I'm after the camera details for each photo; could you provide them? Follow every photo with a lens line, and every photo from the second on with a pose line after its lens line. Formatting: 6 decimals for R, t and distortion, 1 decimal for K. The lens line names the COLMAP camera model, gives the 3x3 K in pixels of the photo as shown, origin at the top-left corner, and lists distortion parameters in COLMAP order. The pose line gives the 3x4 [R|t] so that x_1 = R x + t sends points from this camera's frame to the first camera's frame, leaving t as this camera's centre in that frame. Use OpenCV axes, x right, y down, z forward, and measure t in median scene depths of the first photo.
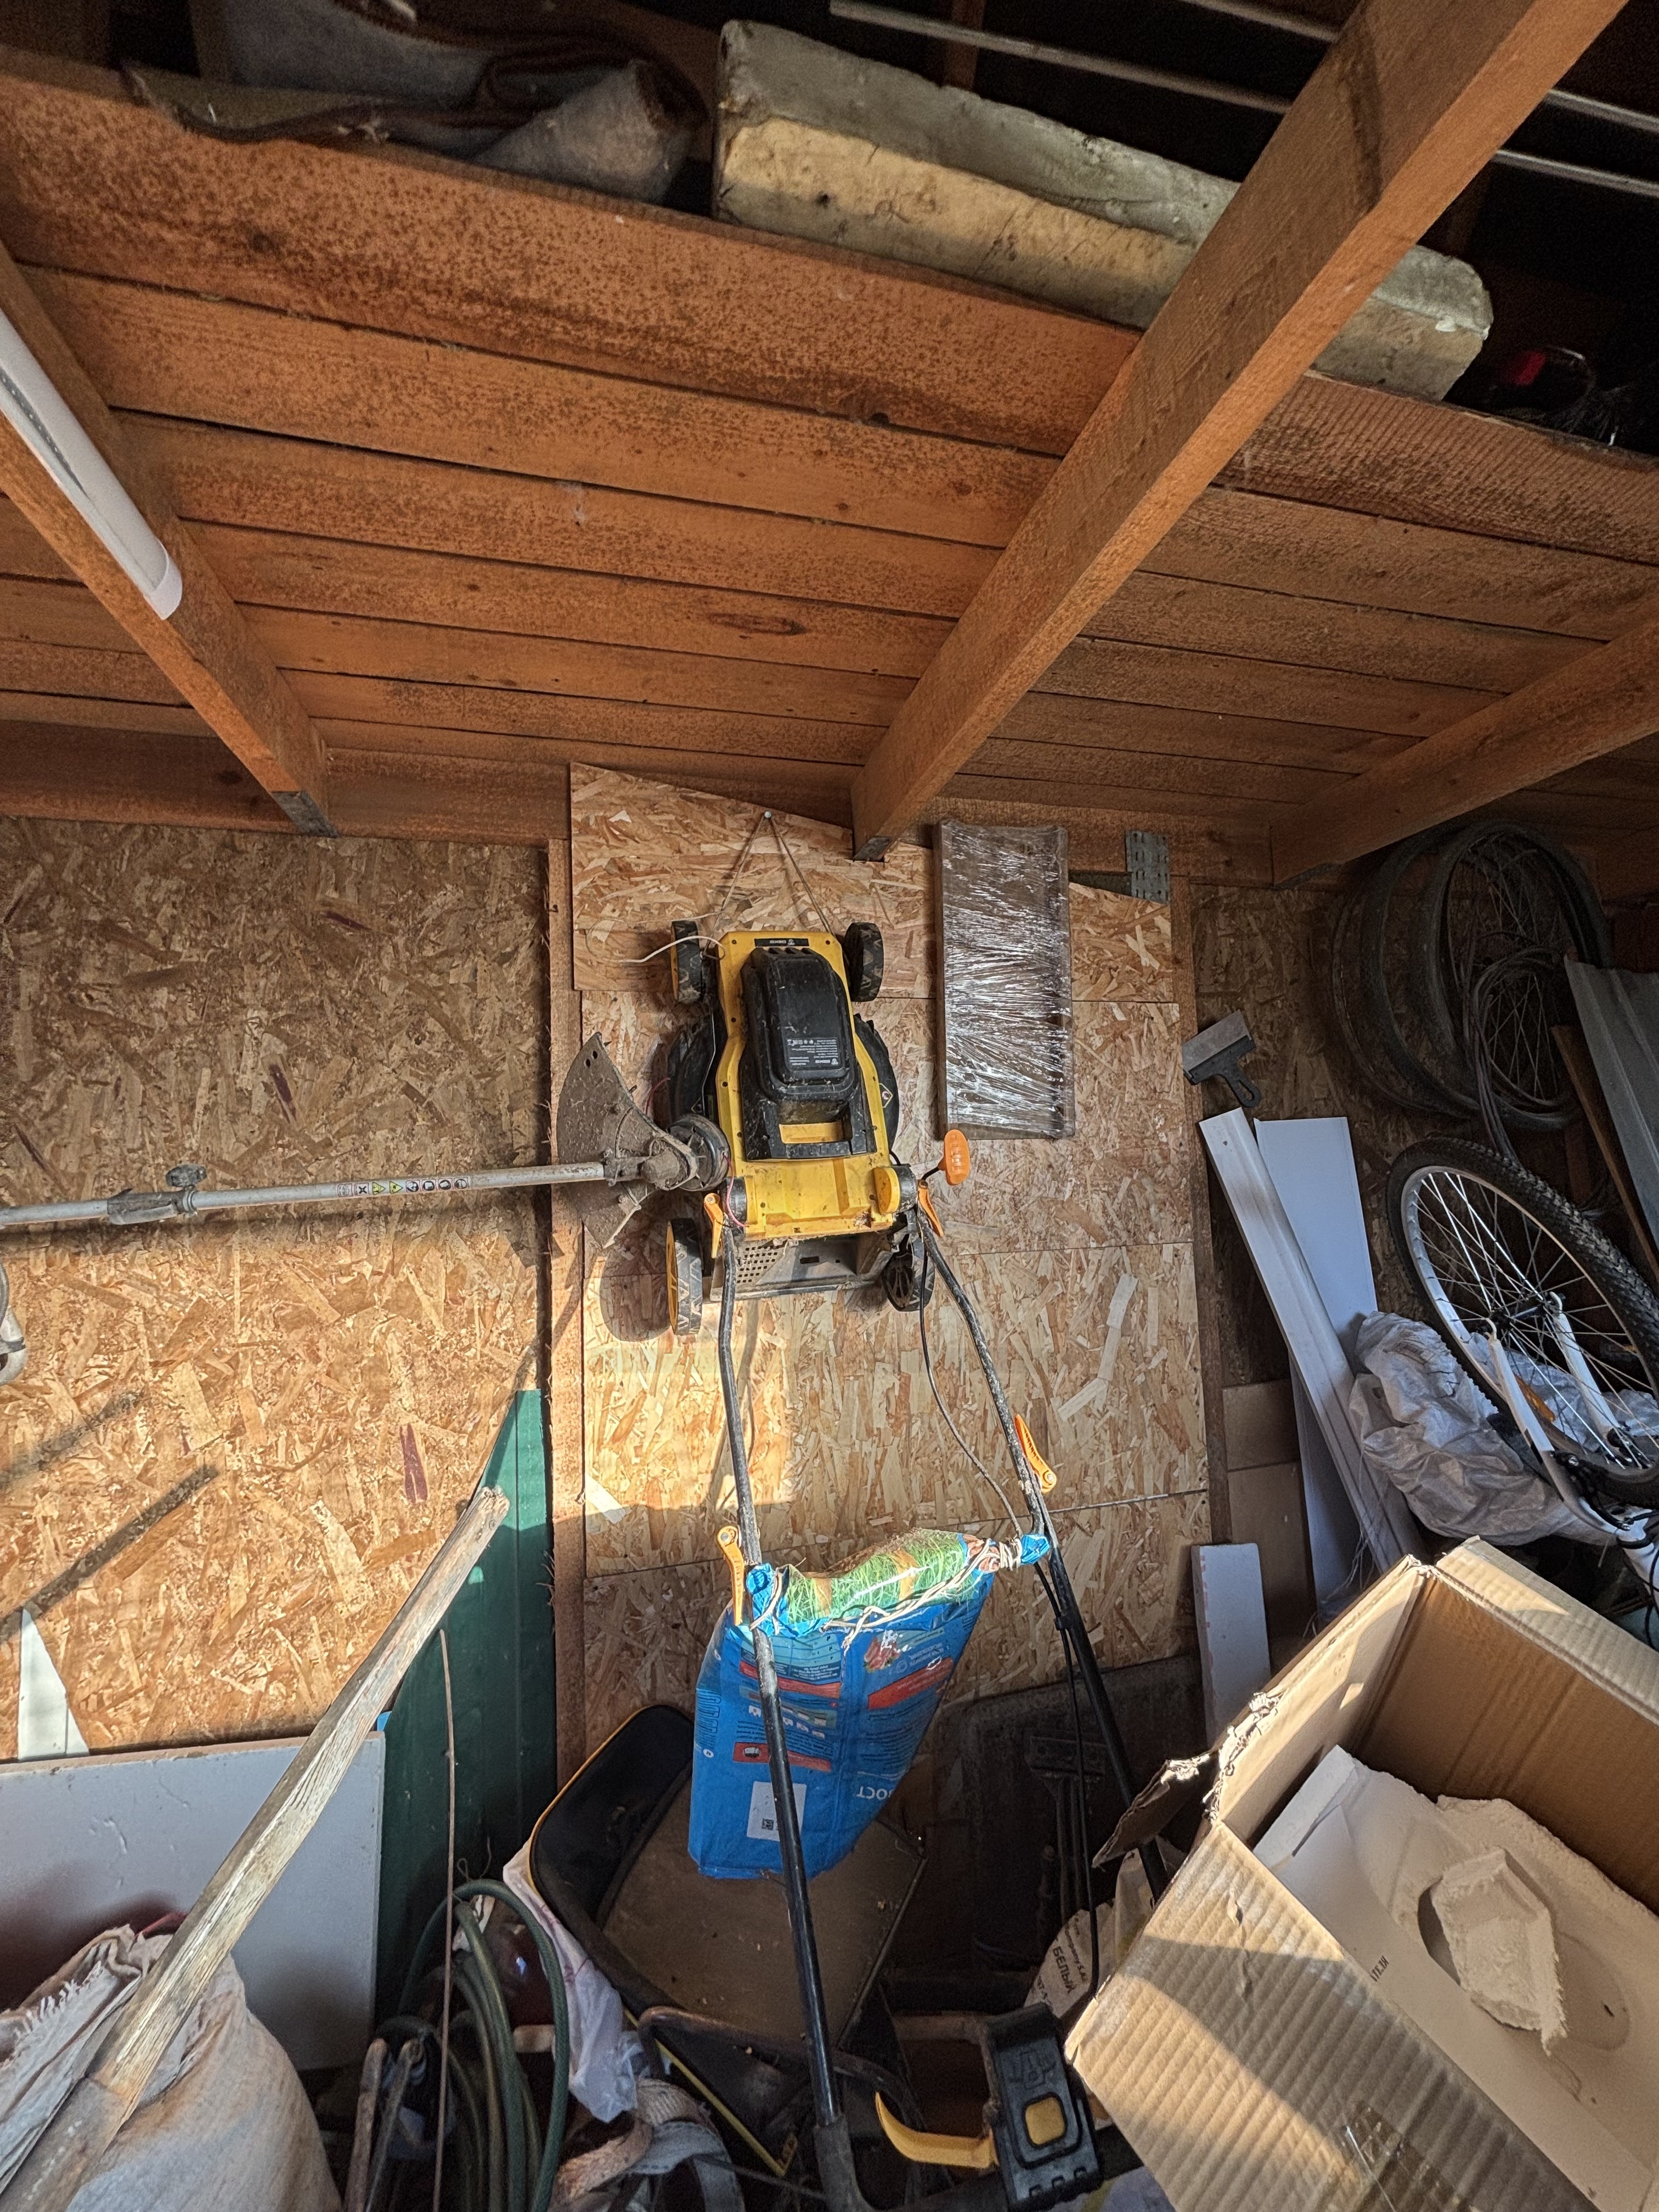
lens RADIAL K [[888.0, 0, 826.4], [0, 888.0, 1100.5], [0, 0, 1]] dist [-0.002596, 0.000970]
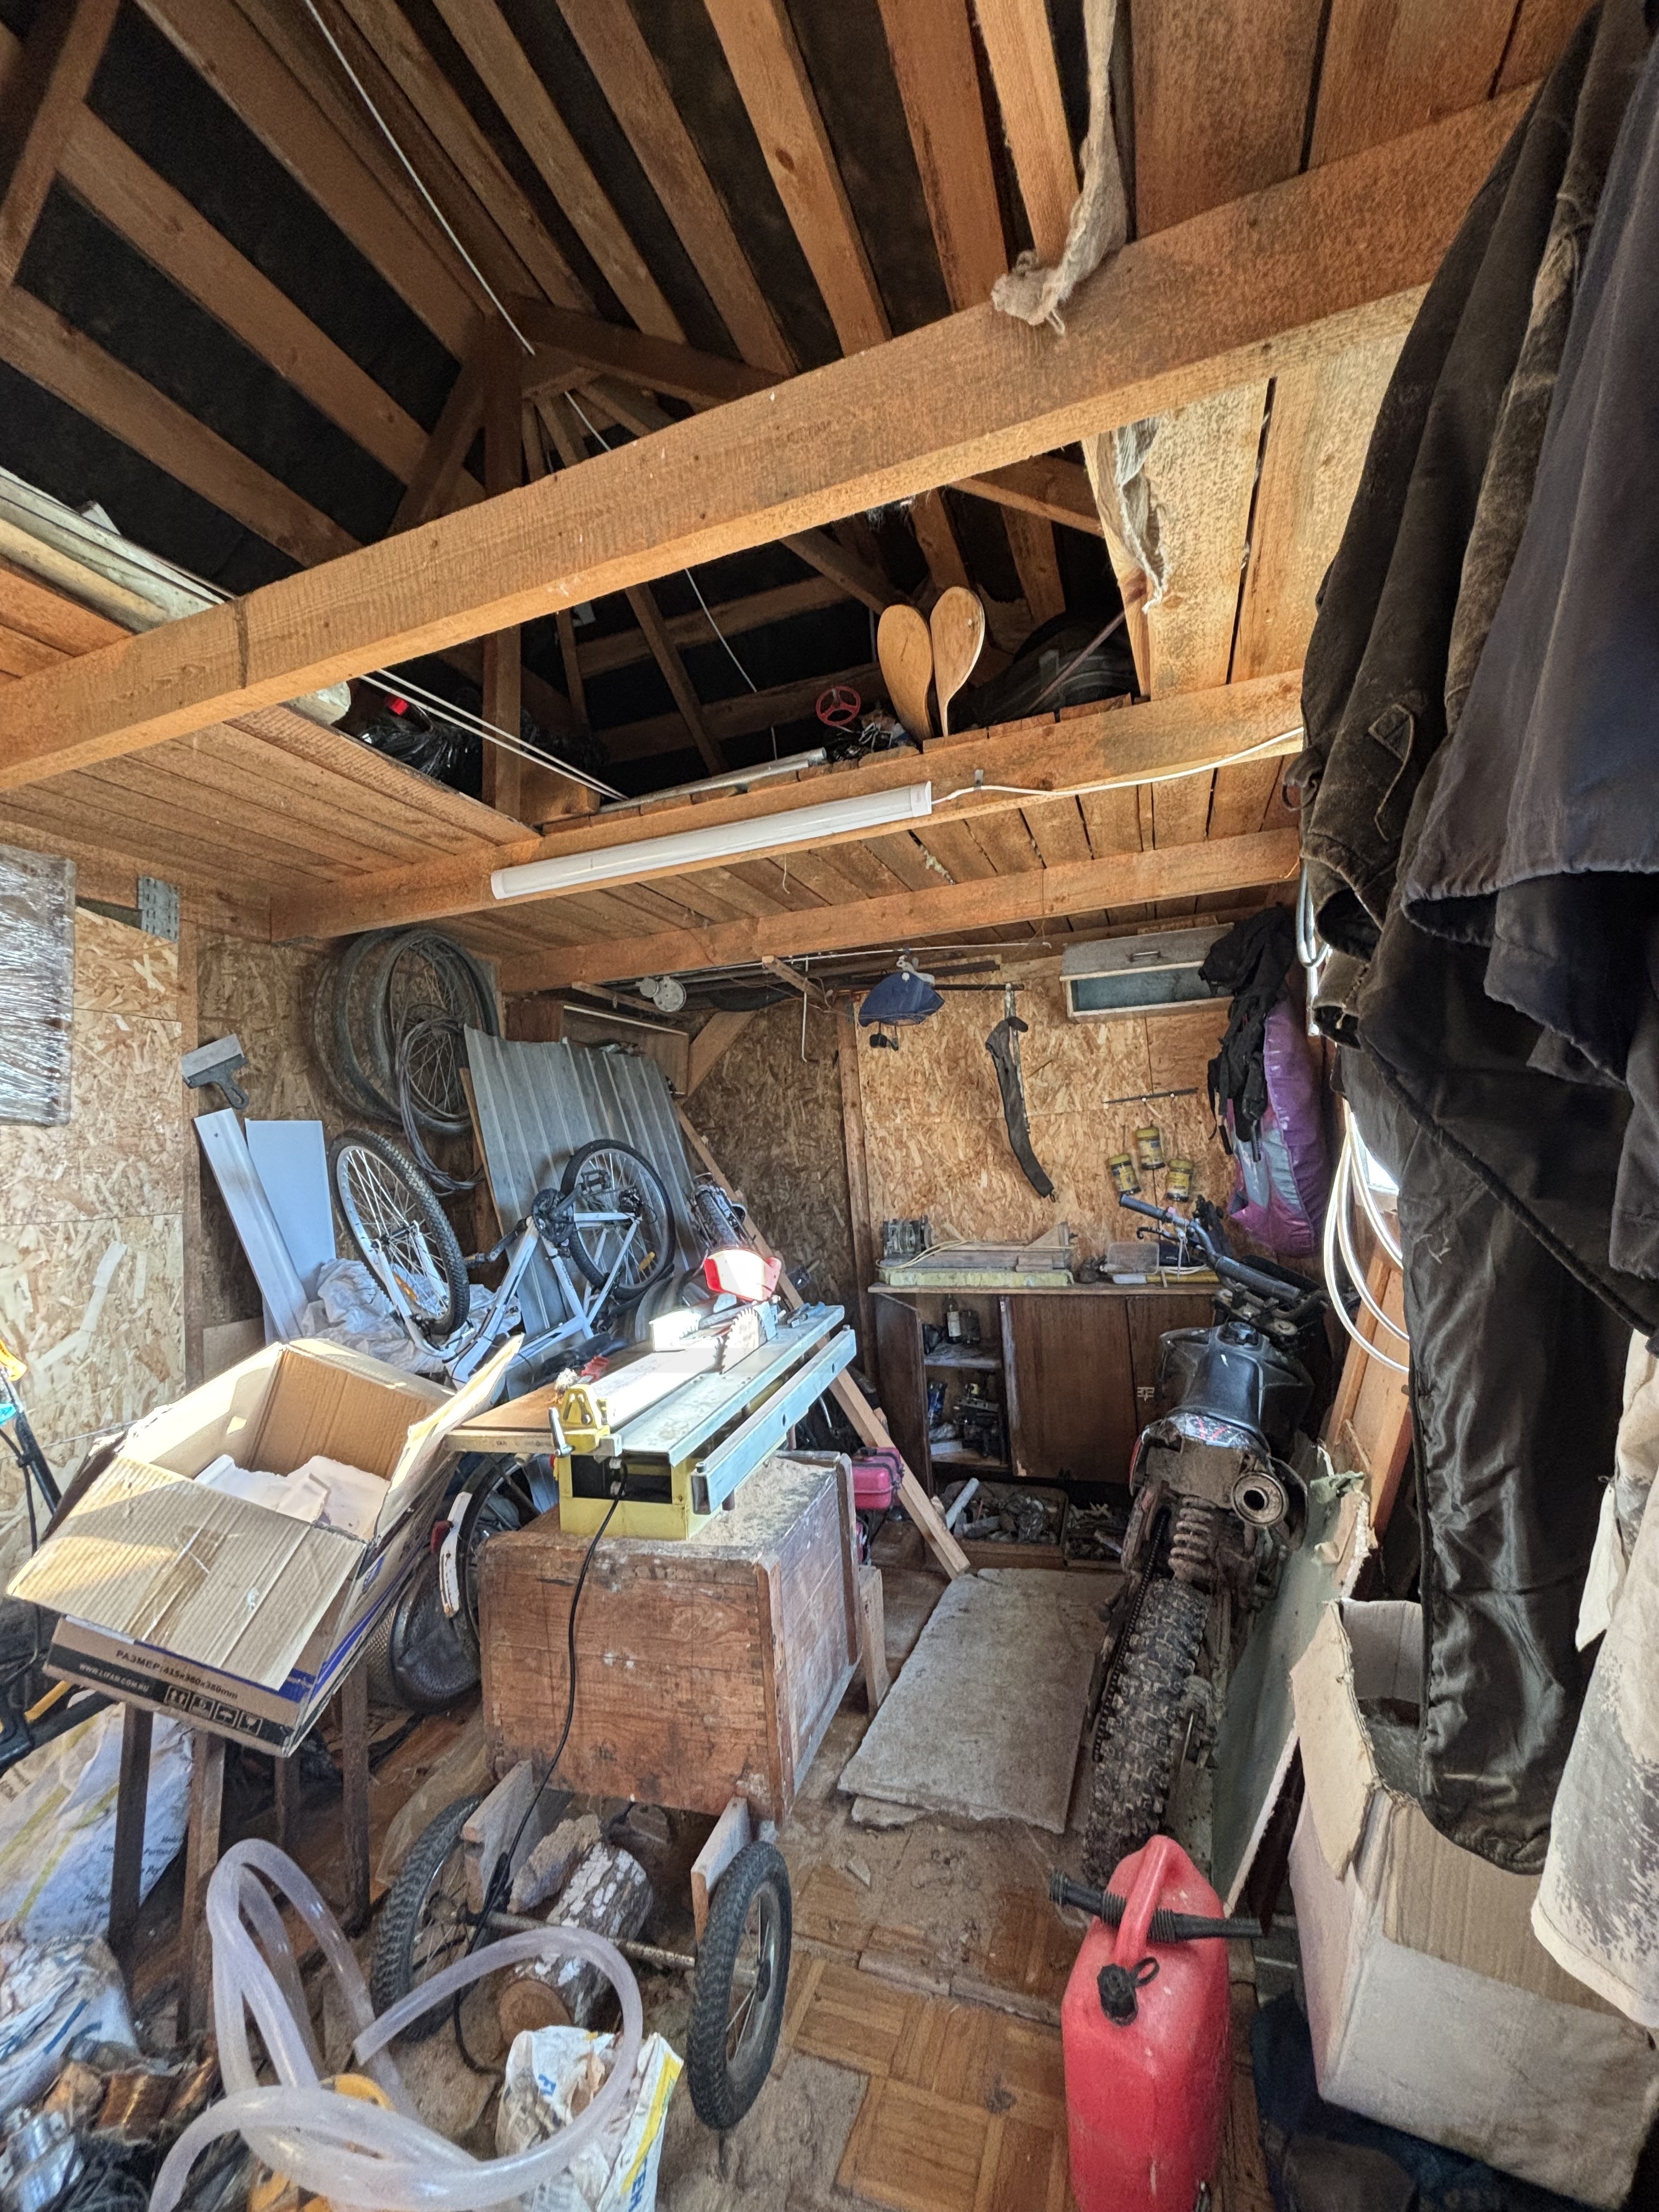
lens RADIAL K [[888.0, 0, 818.7], [0, 888.0, 1111.0], [0, 0, 1]] dist [-0.002596, 0.000970]
pose [[0.574508, 0.049813, 0.816982, -0.103696], [-0.031555, 0.998752, -0.038706, 0.036010], [-0.817891, -0.003543, 0.575363, -0.462242]]
